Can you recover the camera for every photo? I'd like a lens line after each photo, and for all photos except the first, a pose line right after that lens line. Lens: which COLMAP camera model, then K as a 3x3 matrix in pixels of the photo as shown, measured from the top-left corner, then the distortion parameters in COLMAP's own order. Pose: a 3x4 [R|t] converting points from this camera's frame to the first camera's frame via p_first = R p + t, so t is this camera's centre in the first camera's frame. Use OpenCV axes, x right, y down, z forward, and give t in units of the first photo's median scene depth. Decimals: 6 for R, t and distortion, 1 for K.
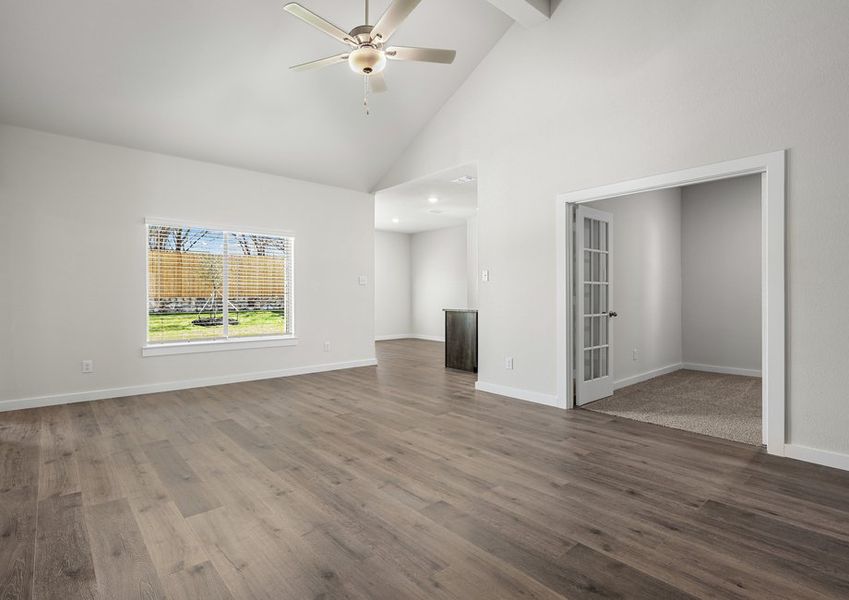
lens RADIAL K [[431.9, 0, 424.1], [0, 431.9, 295.8], [0, 0, 1]] dist [0.000073, 0.000232]
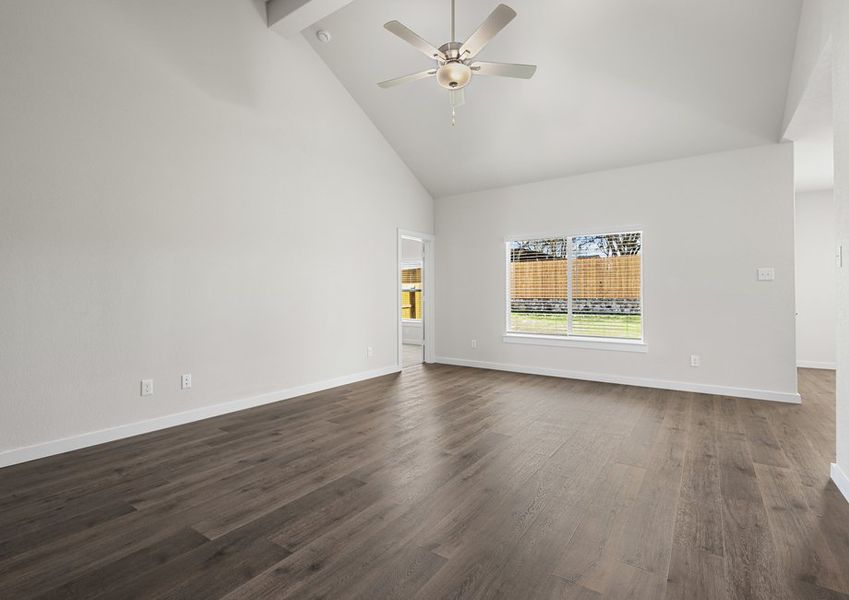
lens RADIAL K [[431.9, 0, 424.1], [0, 431.9, 295.8], [0, 0, 1]] dist [0.000073, 0.000232]
pose [[0.216091, 0.000228, -0.976373, 1.233706], [-0.000599, 1.000000, 0.000101, -0.004590], [0.976373, 0.000563, 0.216091, 0.972649]]
